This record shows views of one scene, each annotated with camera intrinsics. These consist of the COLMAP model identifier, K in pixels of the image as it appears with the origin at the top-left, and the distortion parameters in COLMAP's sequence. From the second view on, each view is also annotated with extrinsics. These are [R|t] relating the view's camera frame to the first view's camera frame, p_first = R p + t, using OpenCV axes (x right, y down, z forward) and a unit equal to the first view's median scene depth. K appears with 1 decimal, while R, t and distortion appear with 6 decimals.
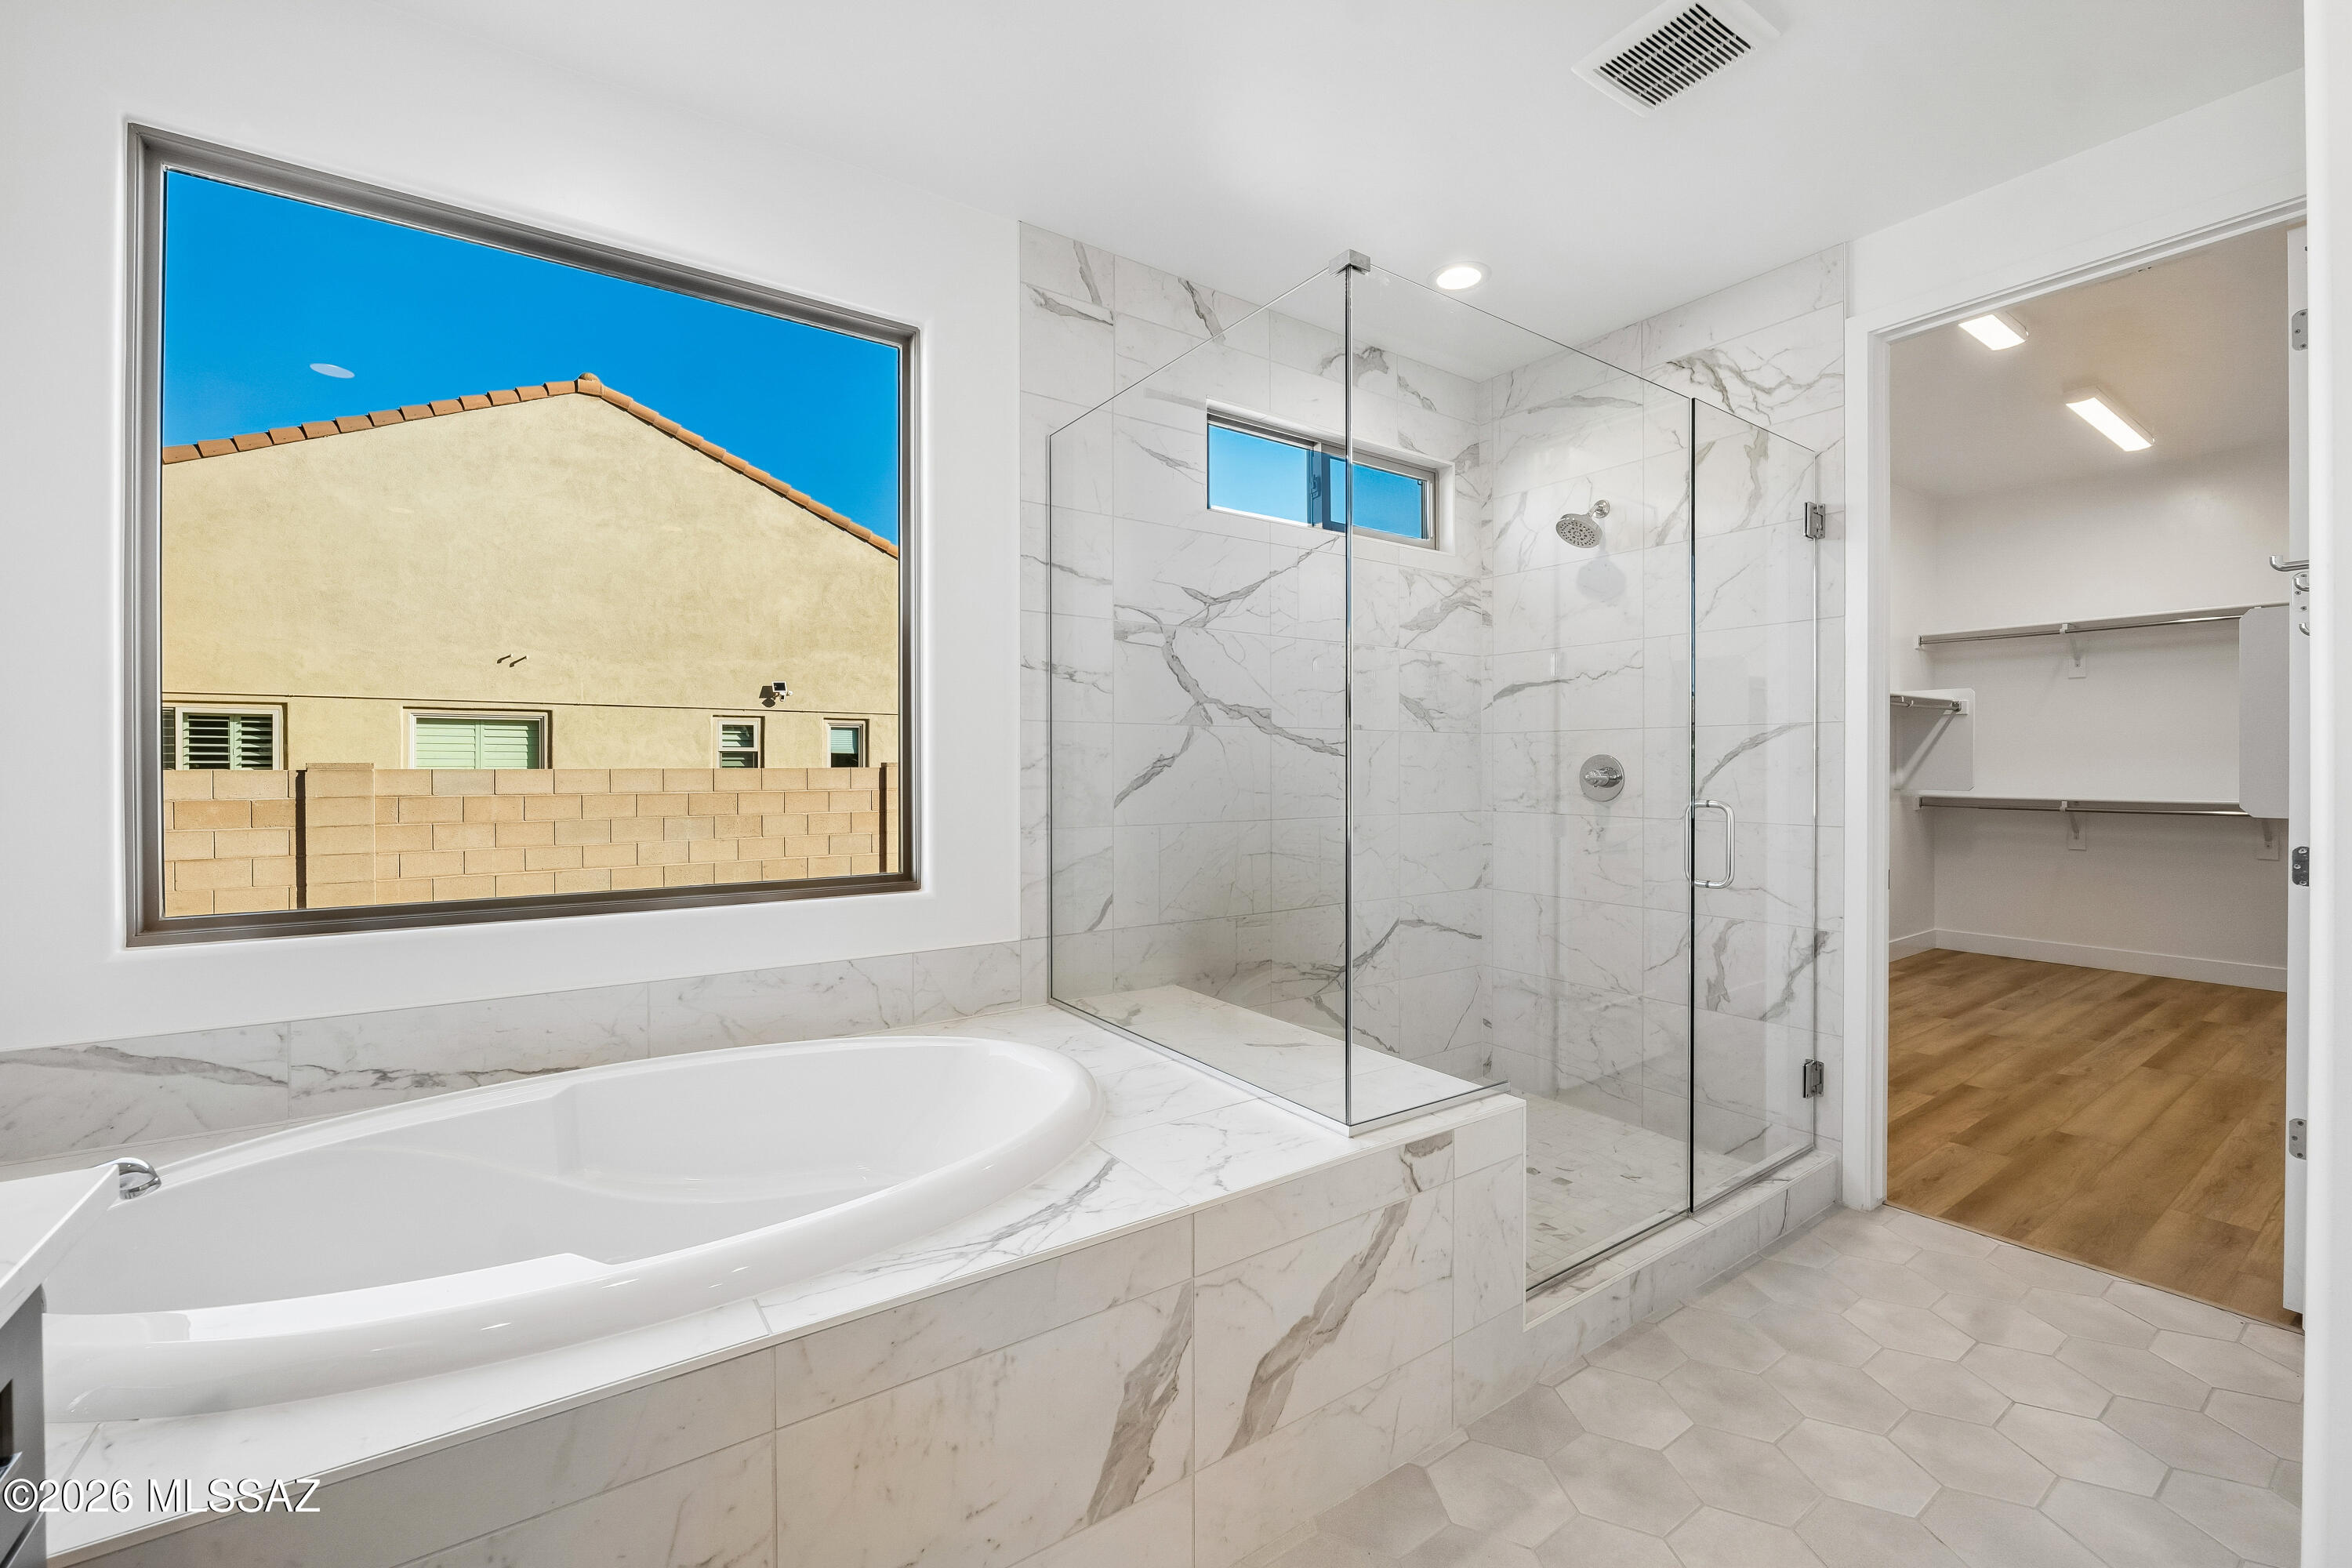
lens RADIAL K [[960.9, 0, 1158.9], [0, 960.9, 770.5], [0, 0, 1]] dist [-0.015660, 0.001707]
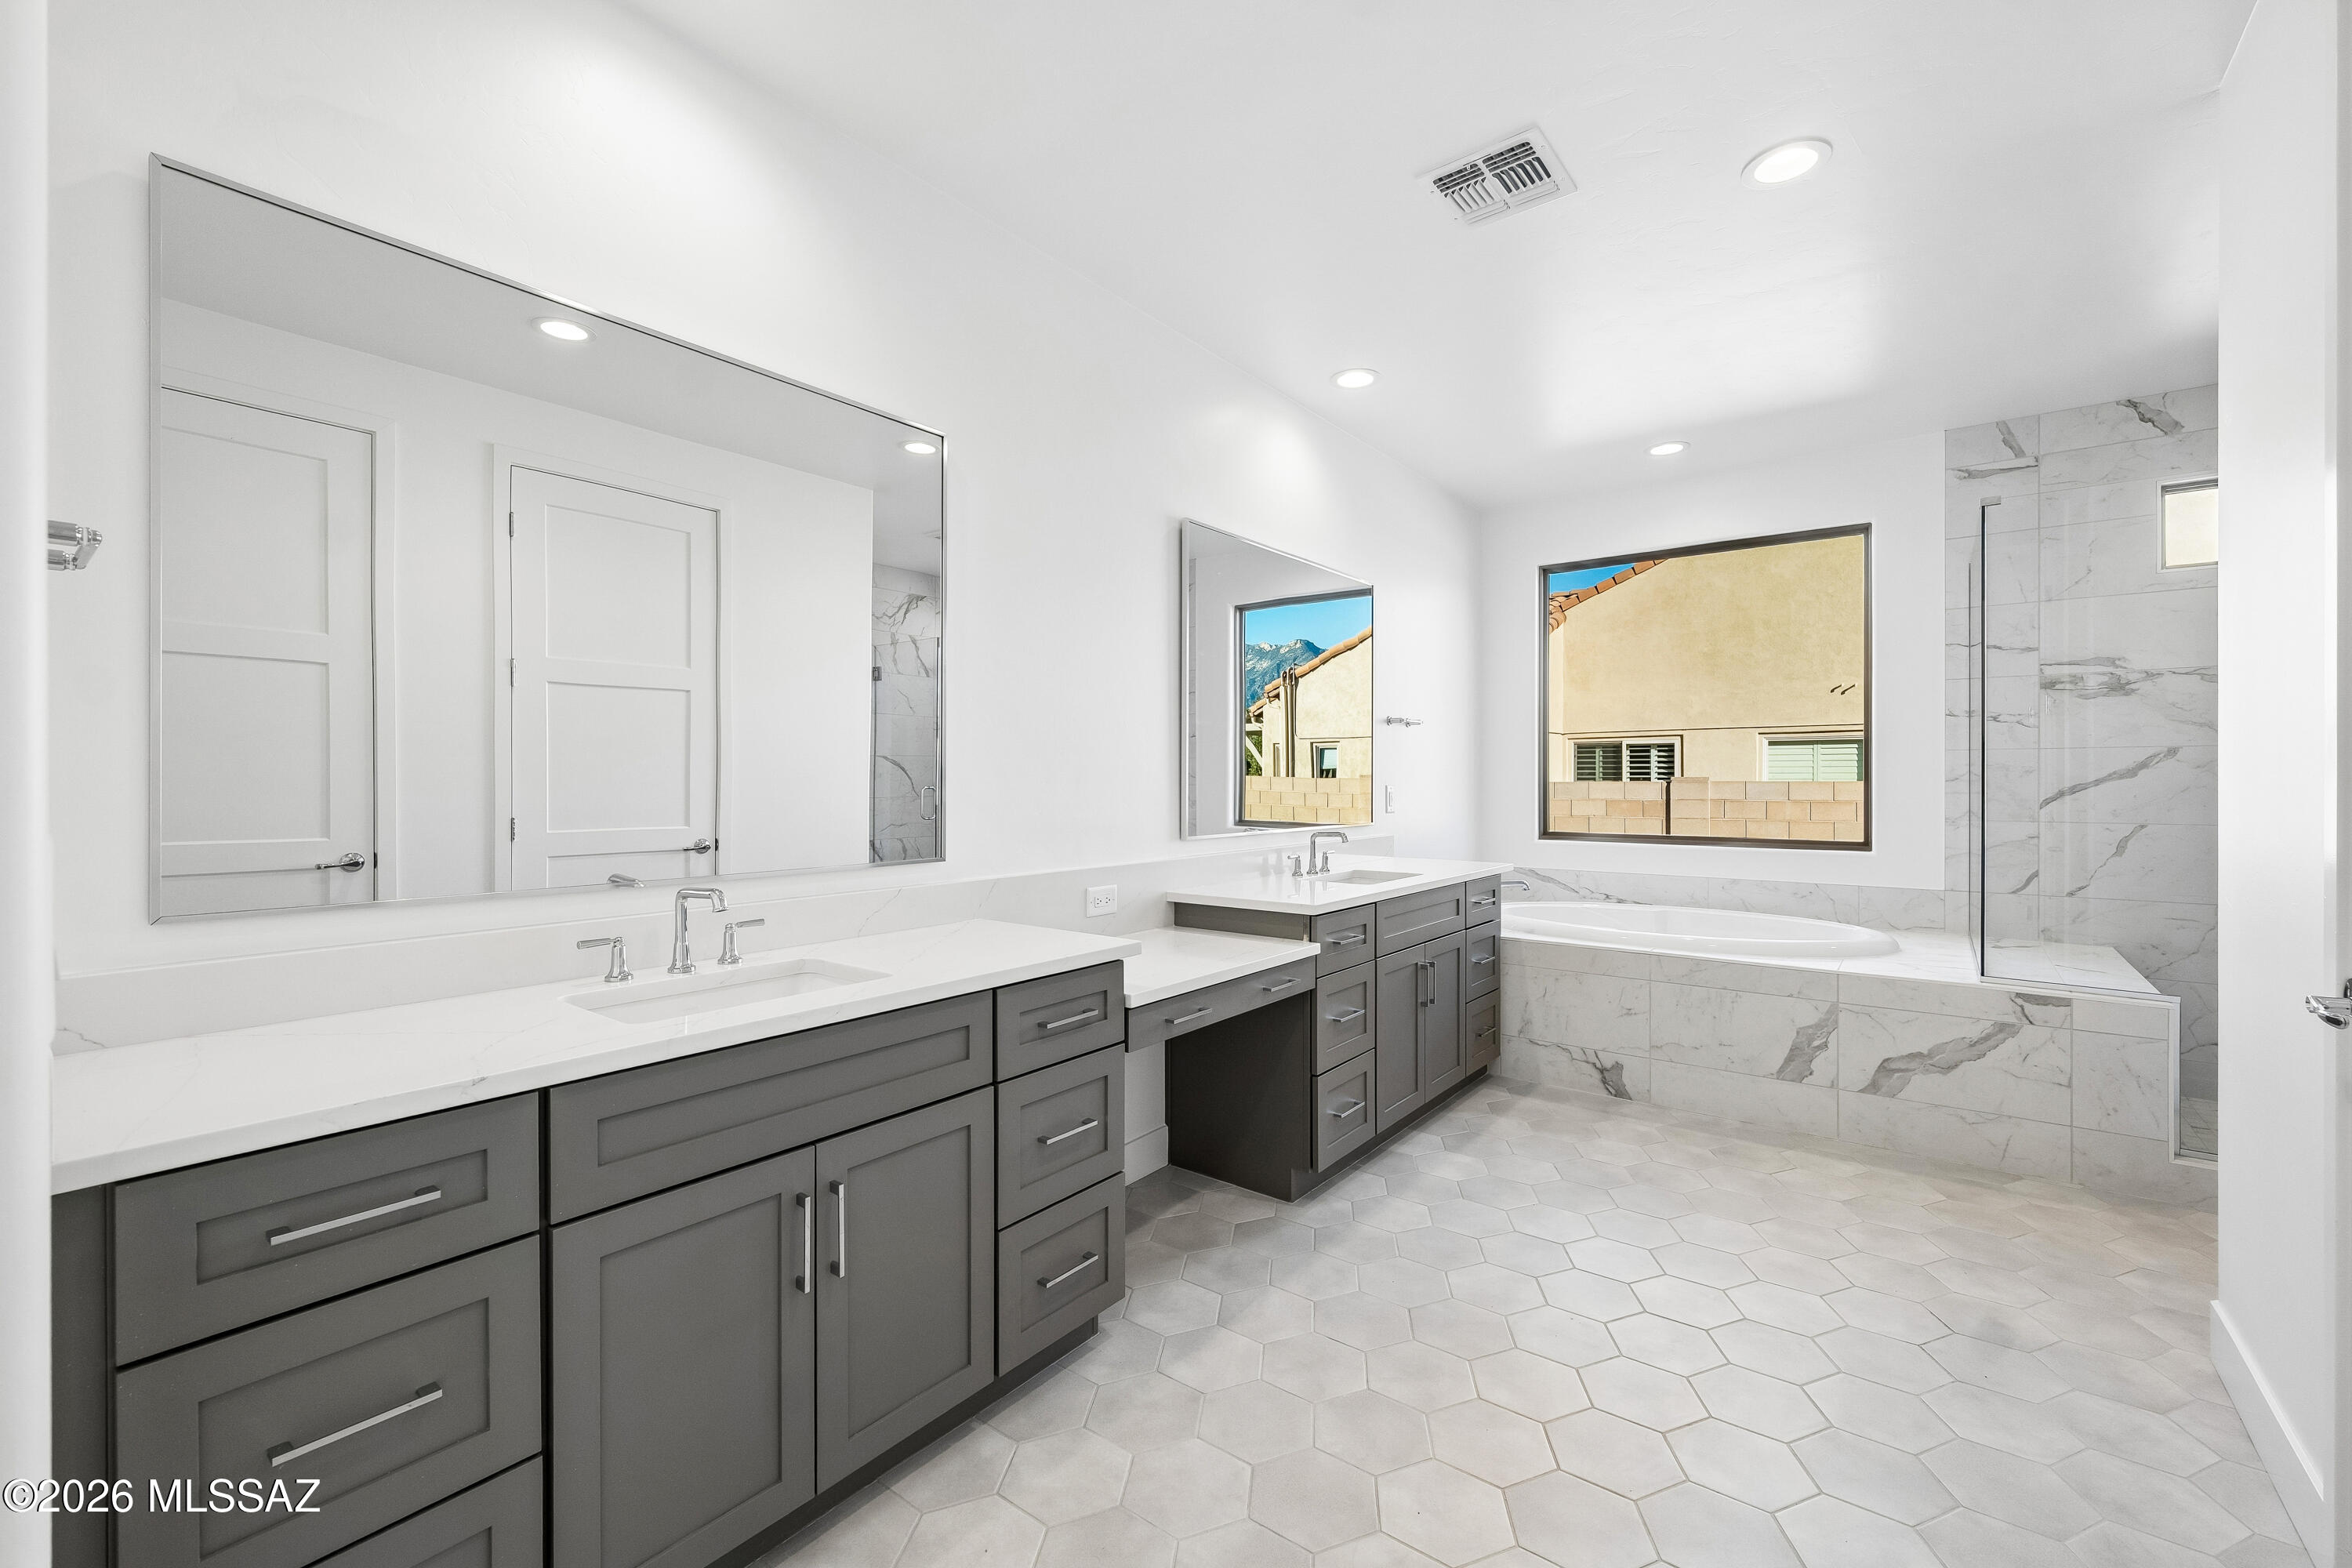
lens RADIAL K [[960.9, 0, 1177.4], [0, 960.9, 783.1], [0, 0, 1]] dist [-0.015660, 0.001707]
pose [[0.300827, 0.004336, -0.953669, 1.447496], [-0.004789, 0.999984, 0.003036, 0.005030], [0.953667, 0.003654, 0.300843, -1.000110]]
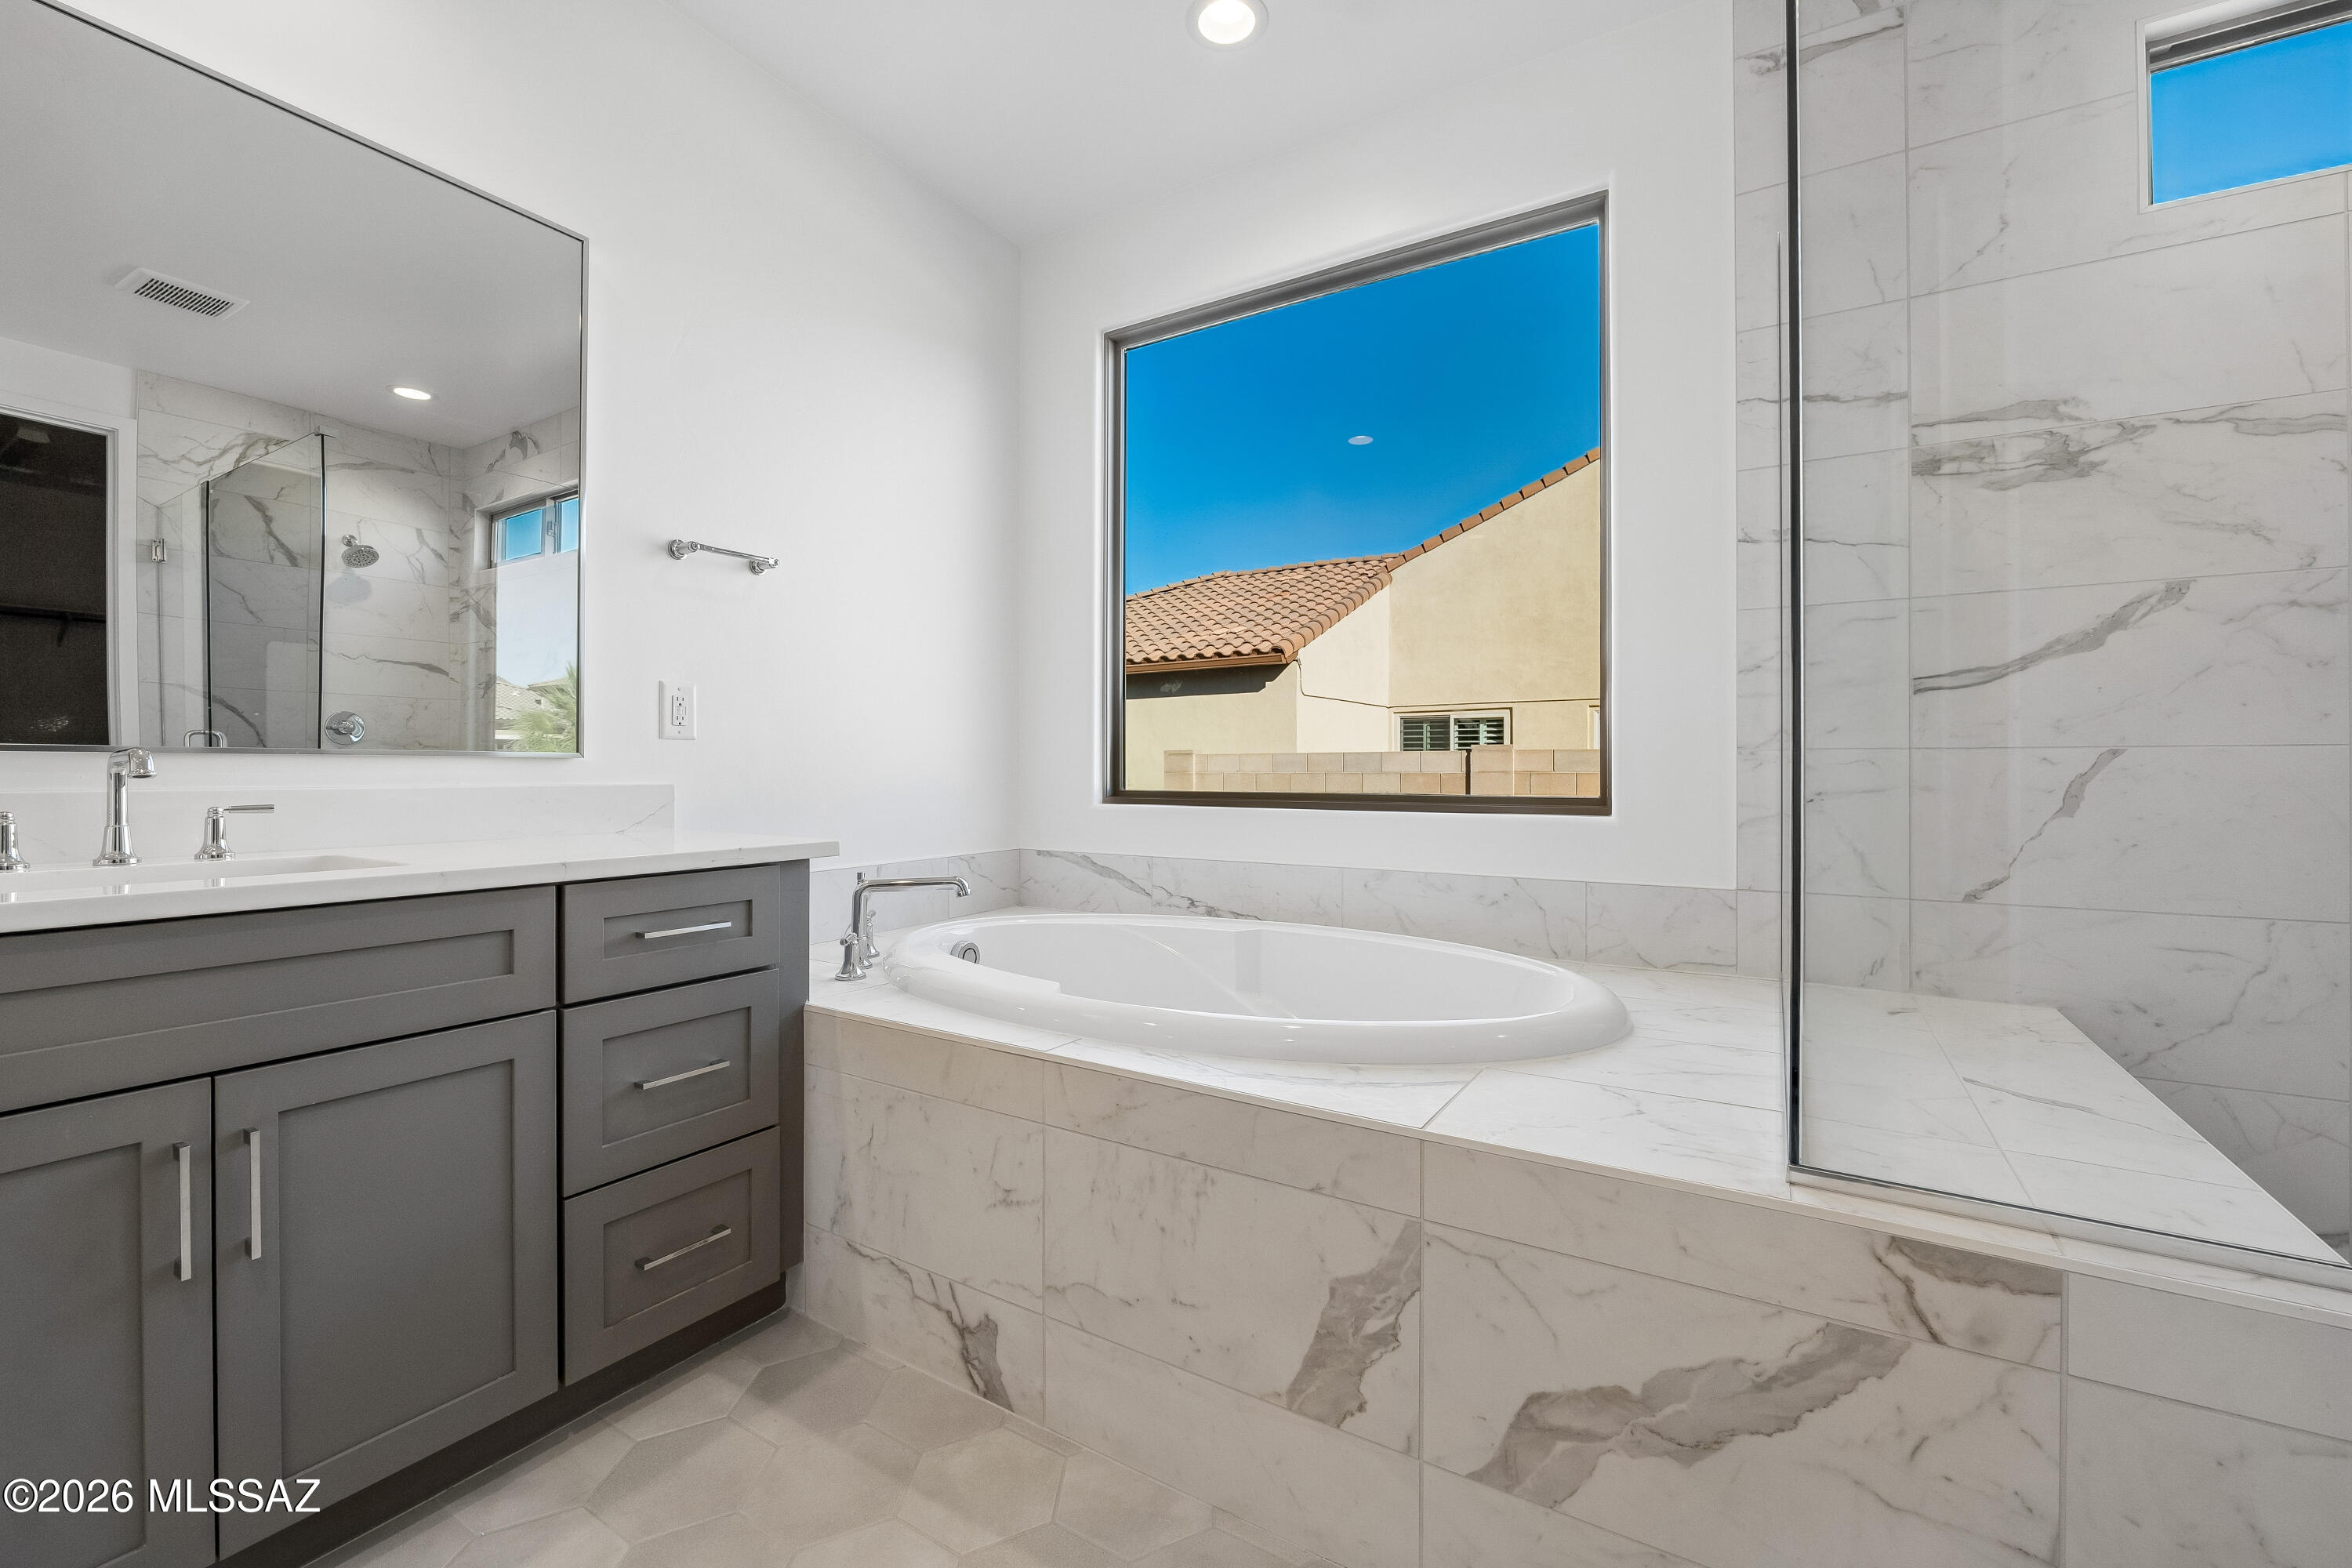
lens RADIAL K [[960.9, 0, 1182.8], [0, 960.9, 769.0], [0, 0, 1]] dist [-0.015660, 0.001707]
pose [[0.408178, -0.000503, -0.912902, 0.582421], [-0.005697, 0.999979, -0.003098, 0.125201], [0.912885, 0.006466, 0.408166, 0.399024]]
